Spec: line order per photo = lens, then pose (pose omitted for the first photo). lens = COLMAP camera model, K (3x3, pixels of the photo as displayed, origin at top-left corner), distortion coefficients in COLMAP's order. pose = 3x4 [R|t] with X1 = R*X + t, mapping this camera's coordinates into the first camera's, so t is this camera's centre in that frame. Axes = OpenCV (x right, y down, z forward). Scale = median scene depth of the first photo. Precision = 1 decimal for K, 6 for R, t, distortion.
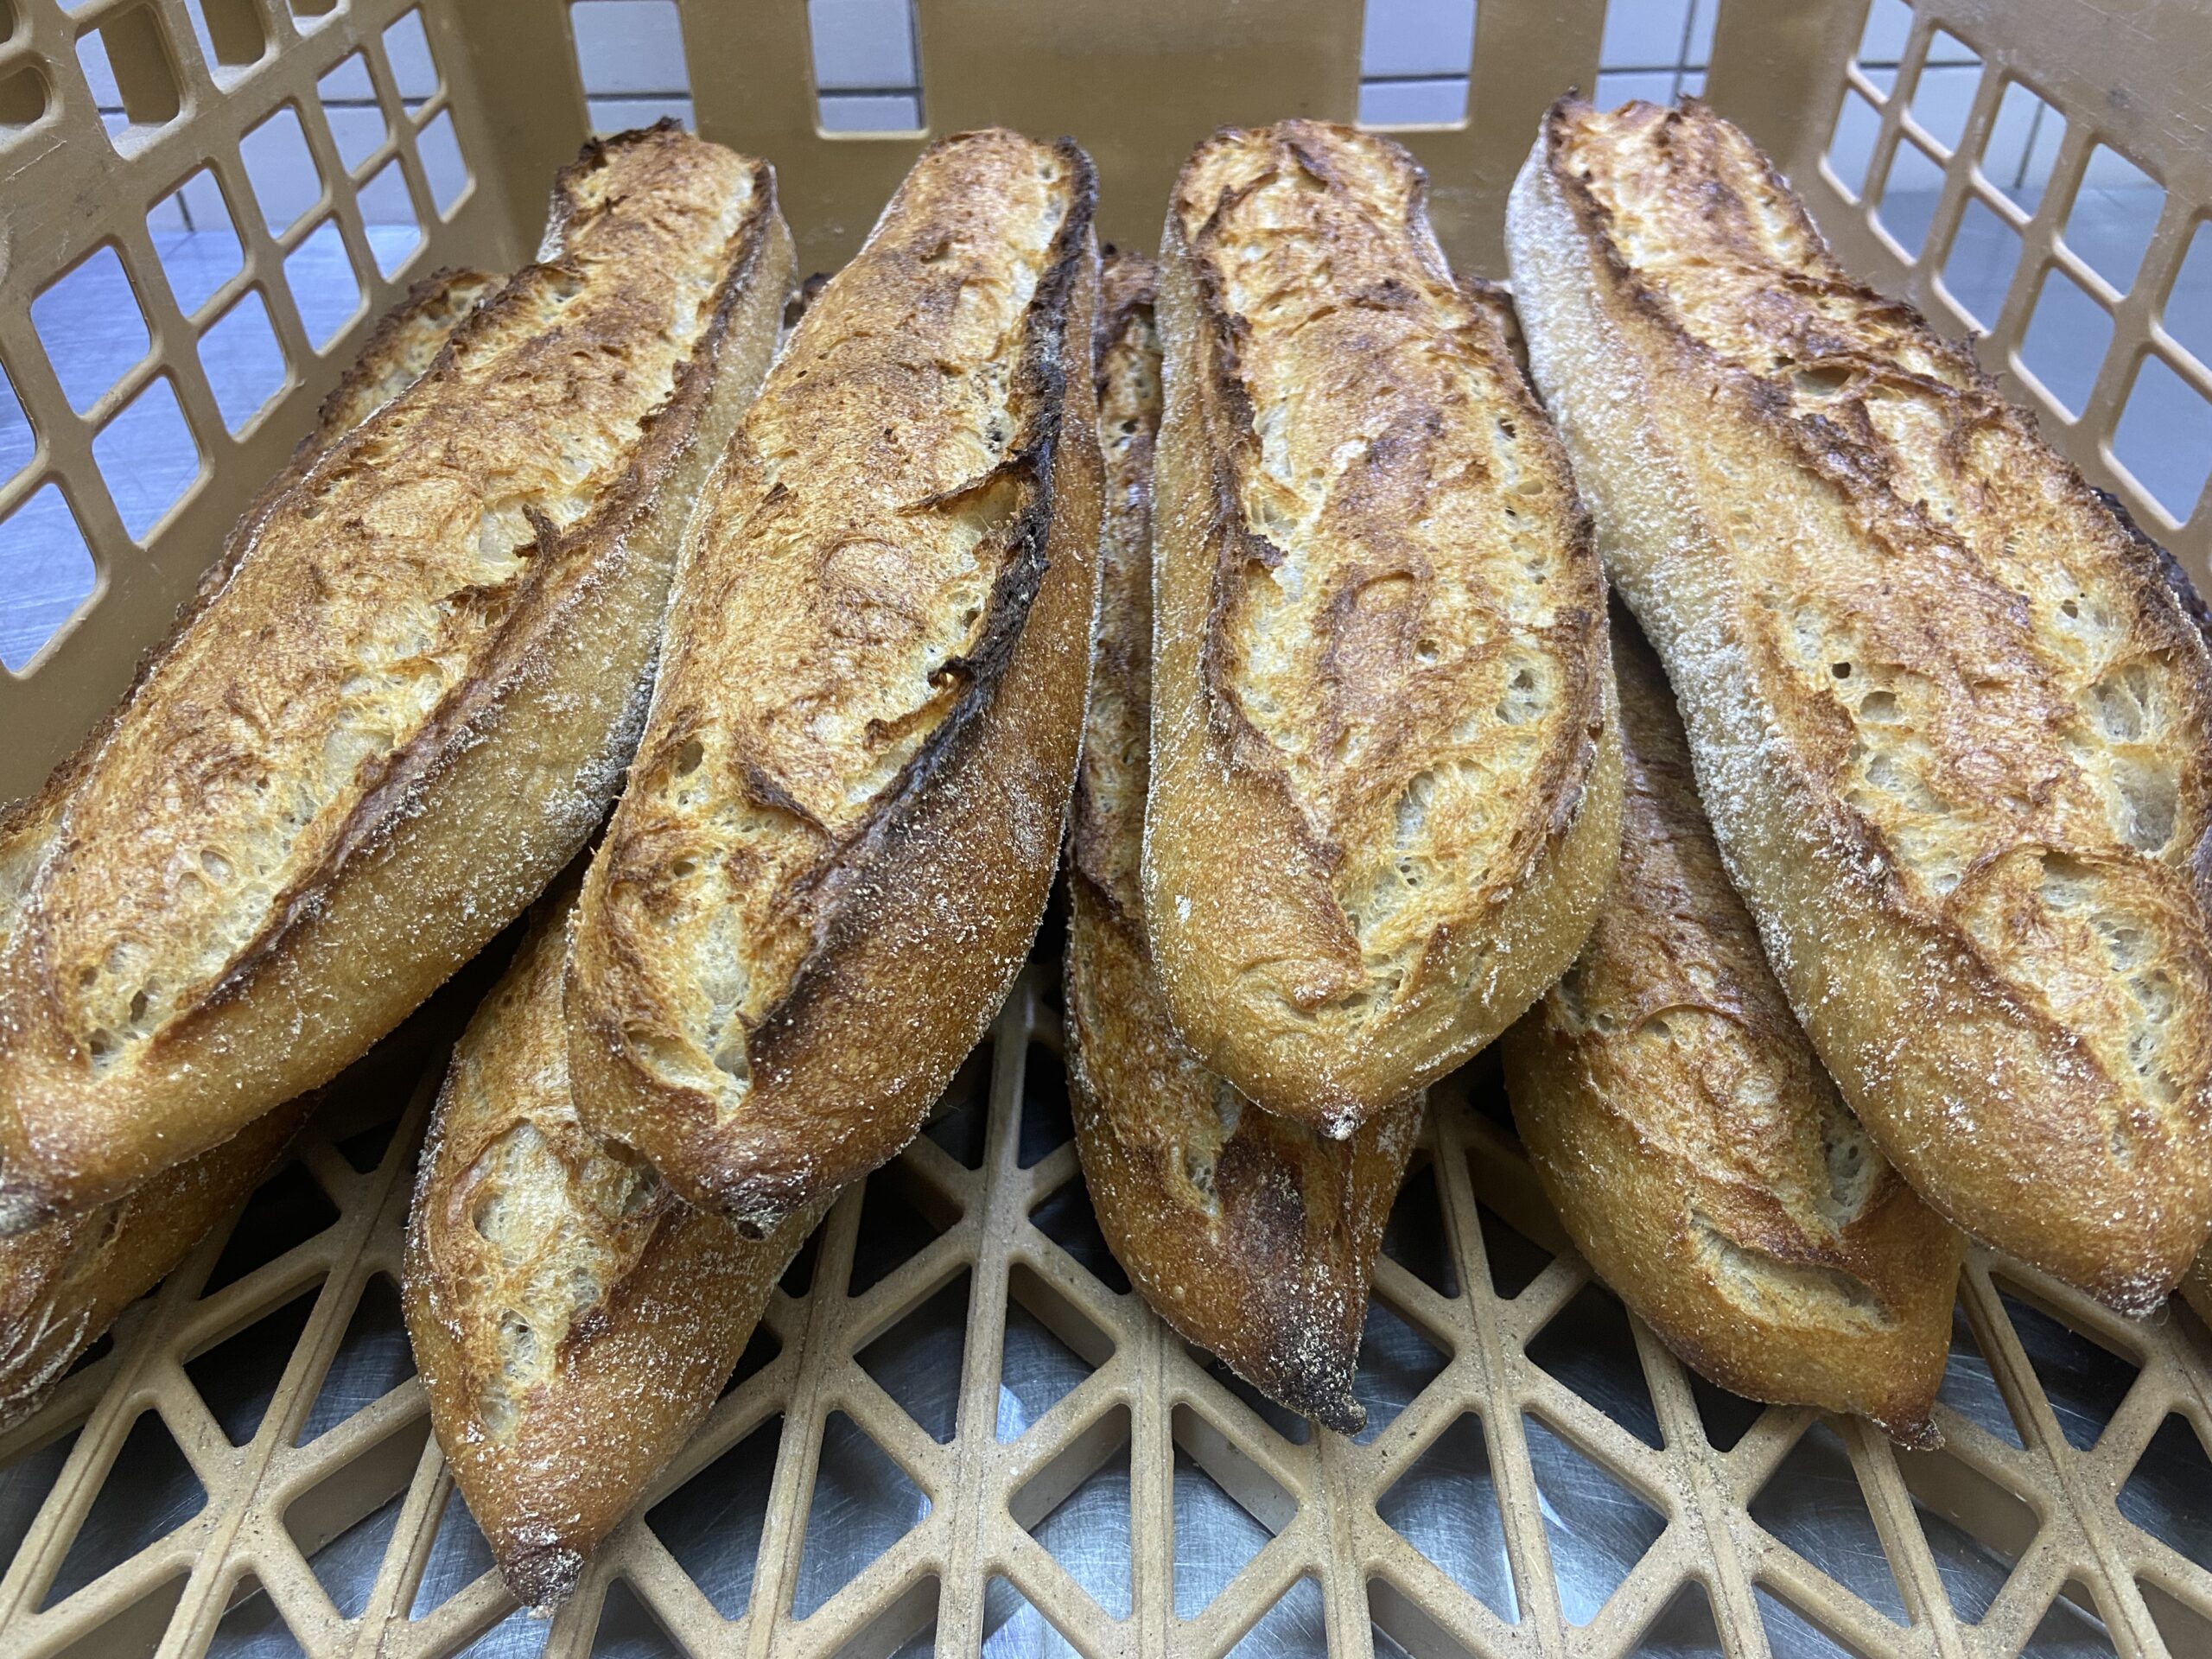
lens RADIAL K [[1646.9, 0, 1115.2], [0, 1646.9, 879.4], [0, 0, 1]] dist [0.130233, -0.185769]
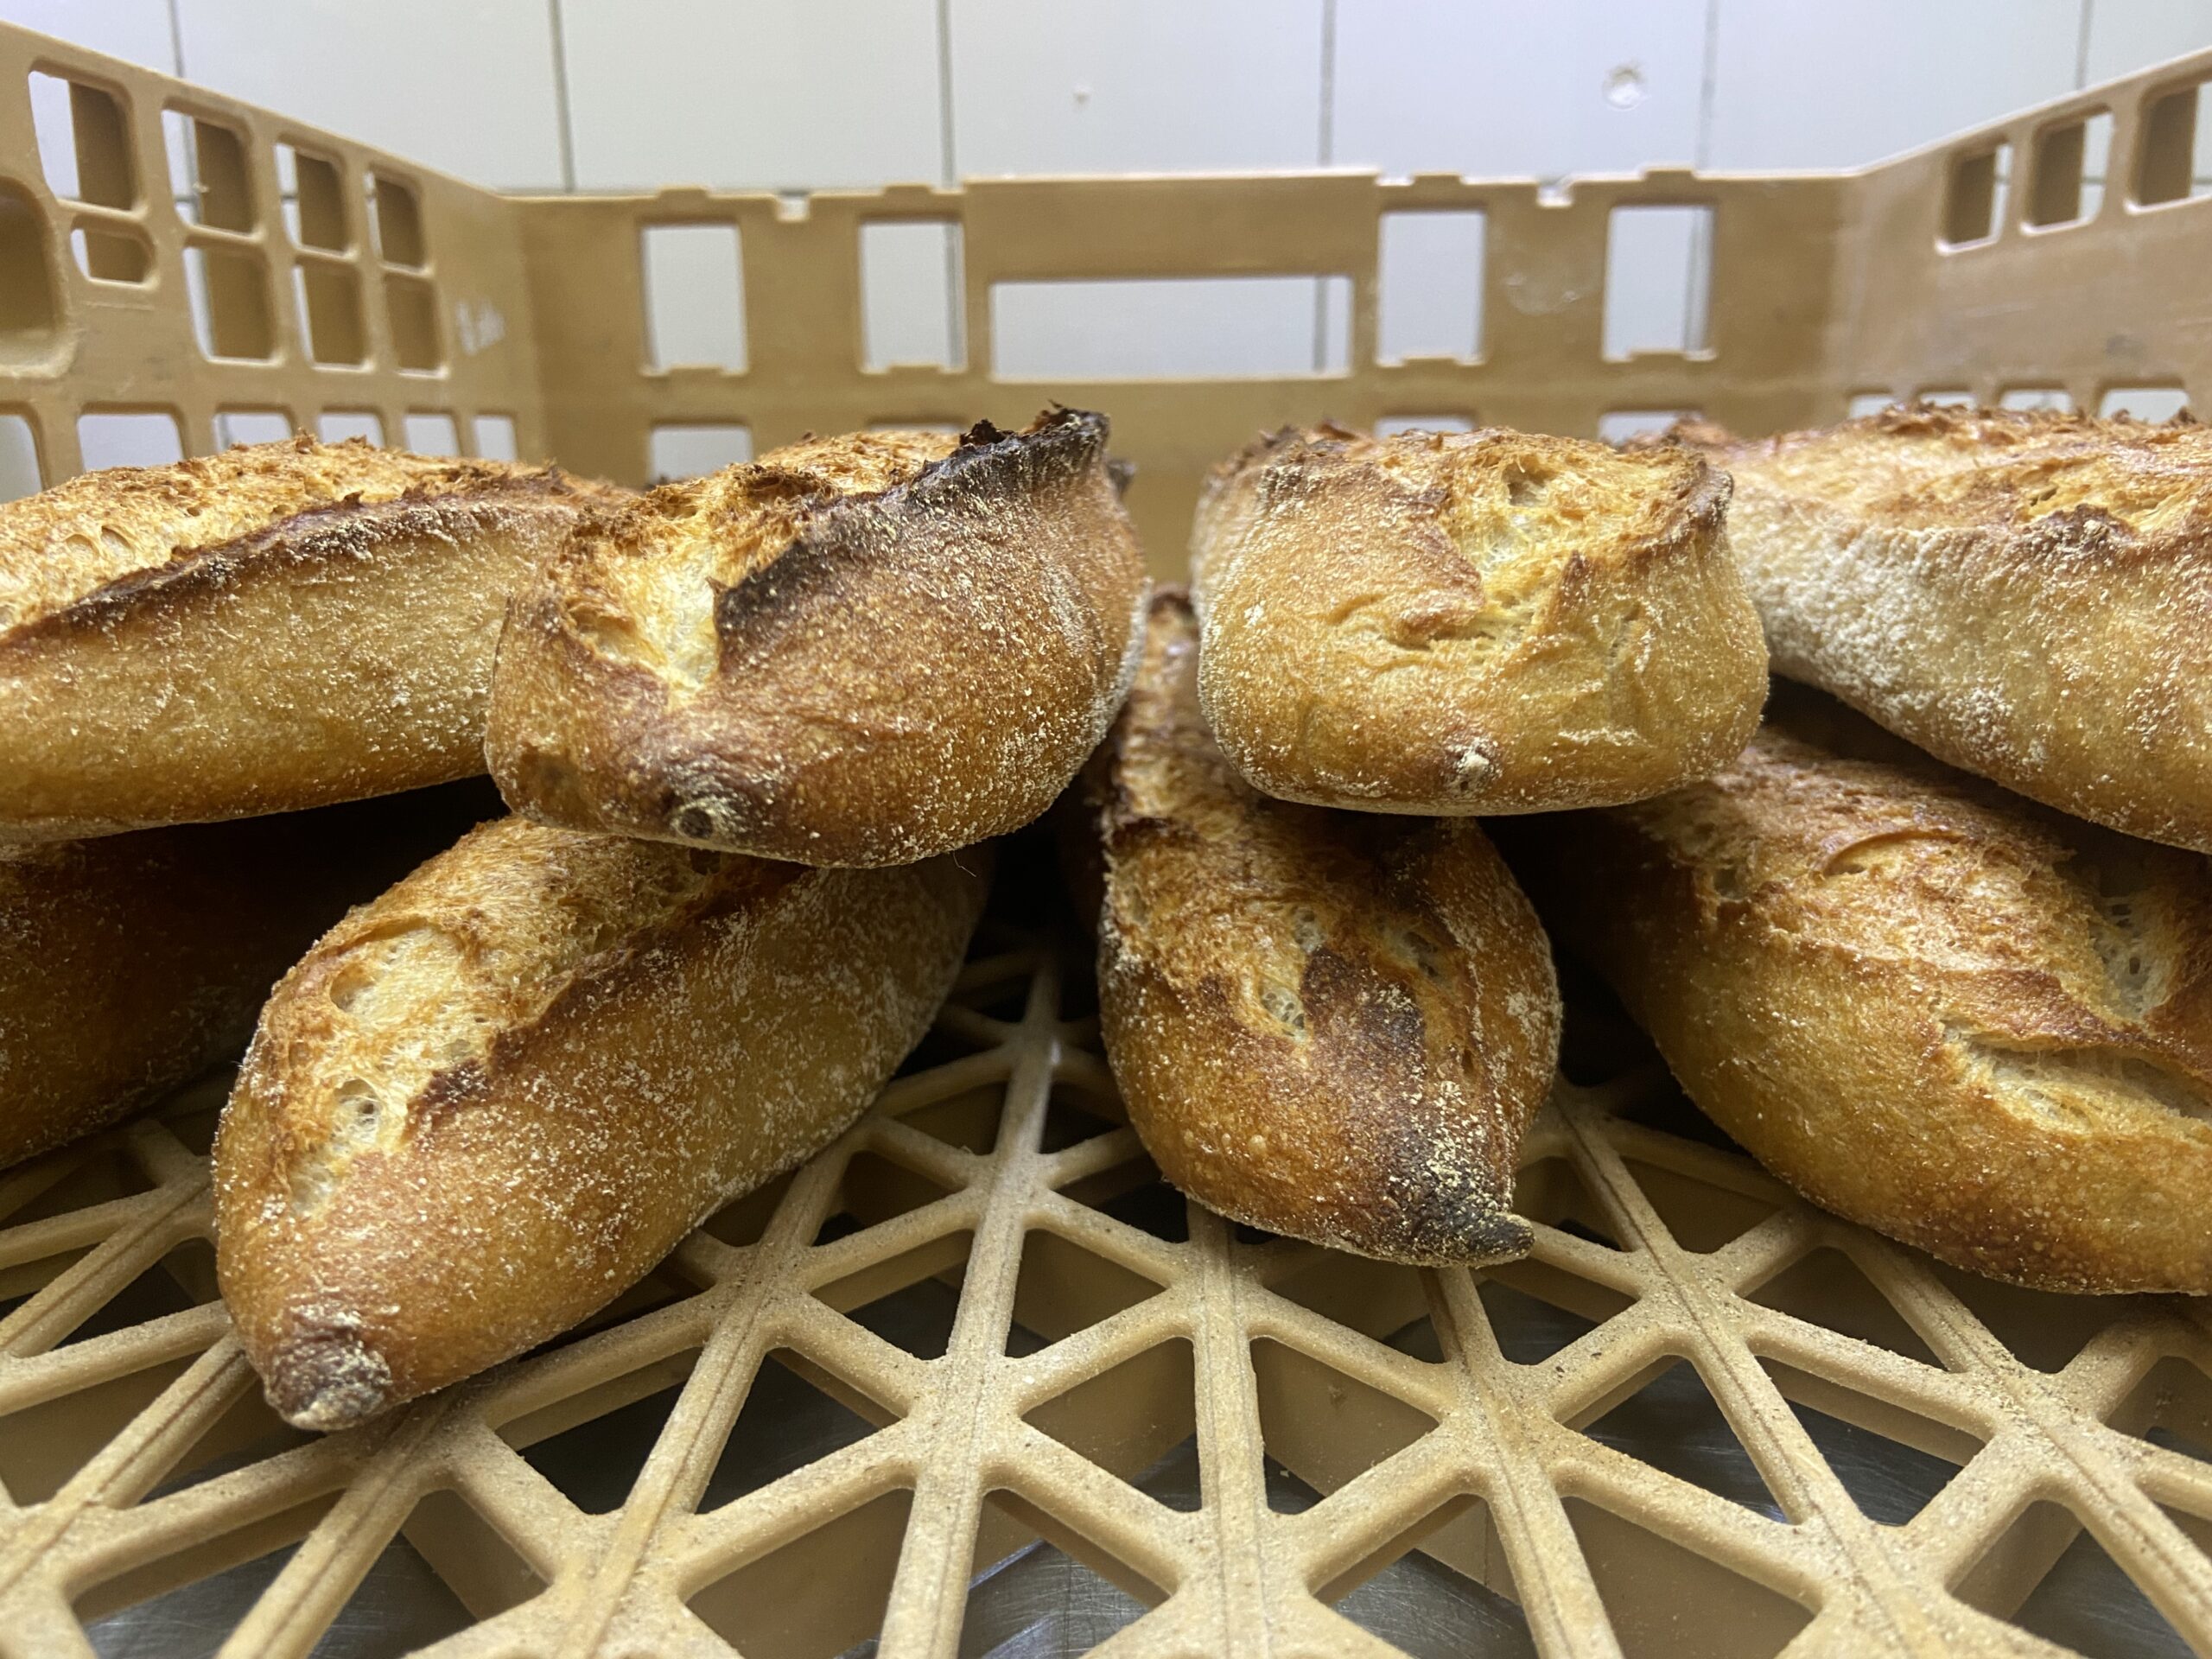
lens RADIAL K [[1678.7, 0, 1107.8], [0, 1678.7, 879.6], [0, 0, 1]] dist [0.138764, -0.210965]
pose [[0.999861, 0.006649, -0.015307, -0.018578], [-0.012495, 0.906286, -0.422480, 0.482481], [0.011063, 0.422612, 0.906243, 0.278479]]
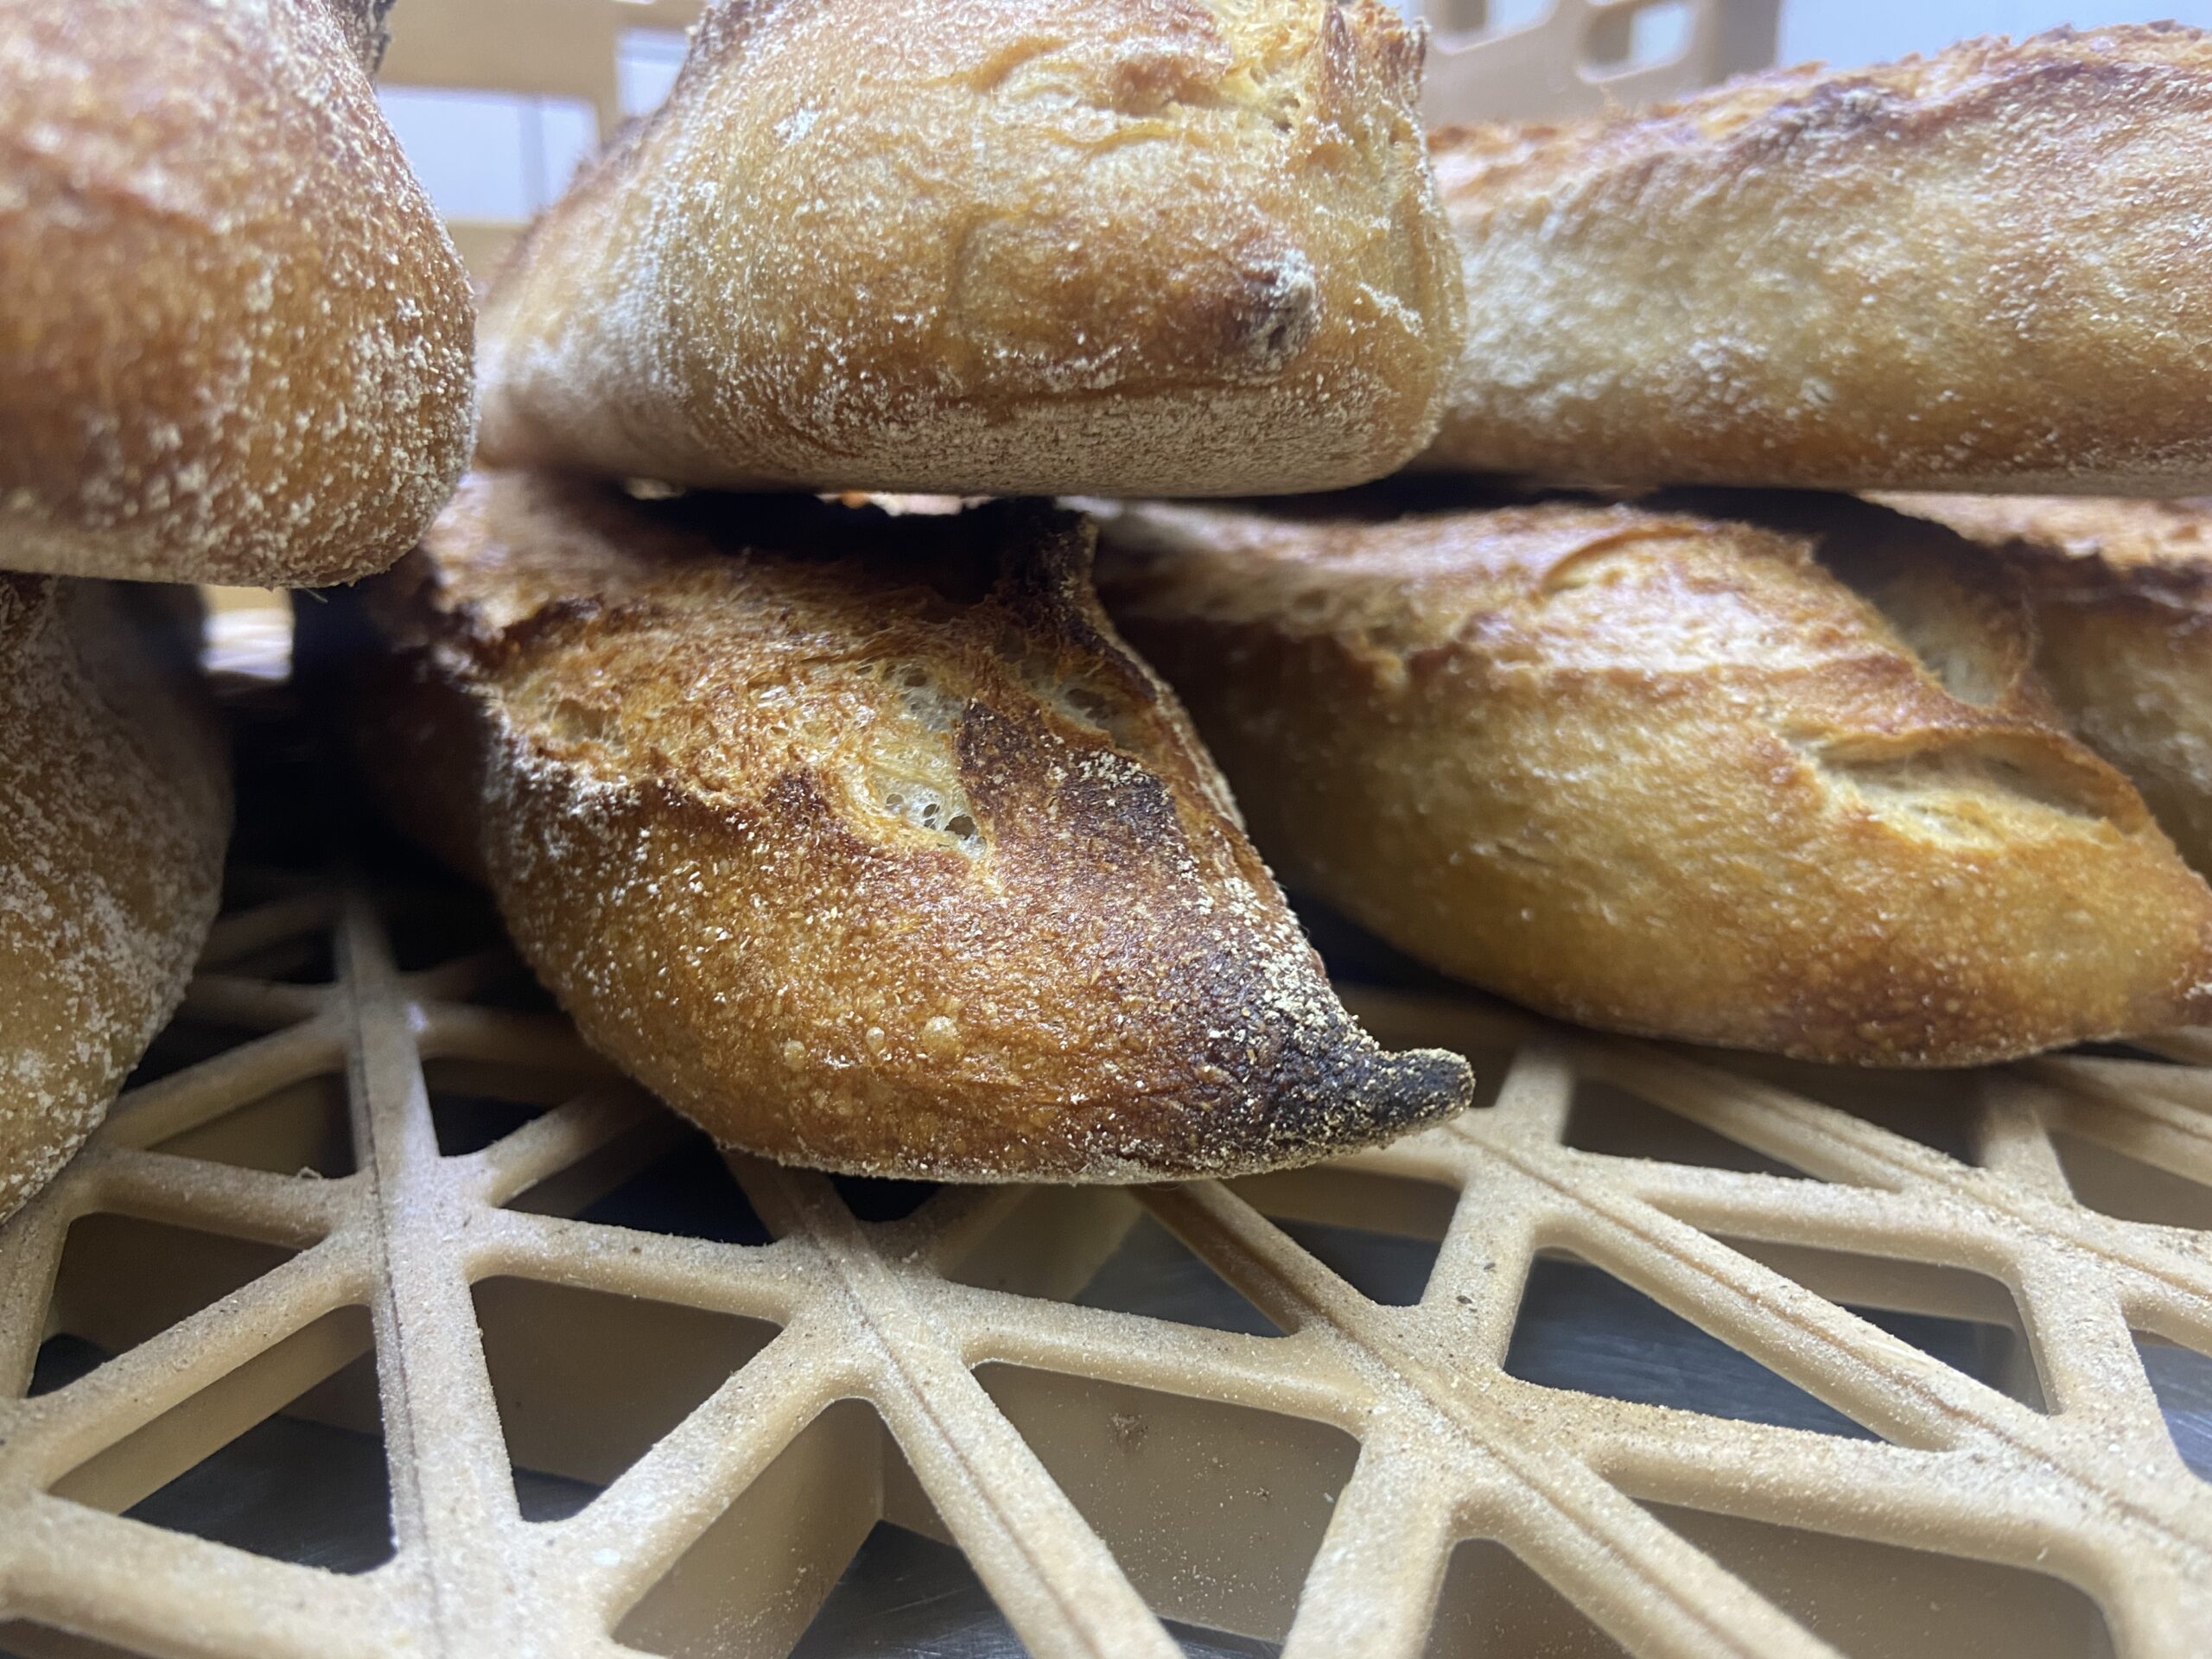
lens RADIAL K [[1678.7, 0, 1107.8], [0, 1678.7, 879.6], [0, 0, 1]] dist [0.138764, -0.210965]
pose [[0.903576, -0.099822, 0.416637, -0.103107], [0.269071, 0.888984, -0.370552, 0.403751], [-0.333394, 0.446927, 0.830123, 0.639646]]
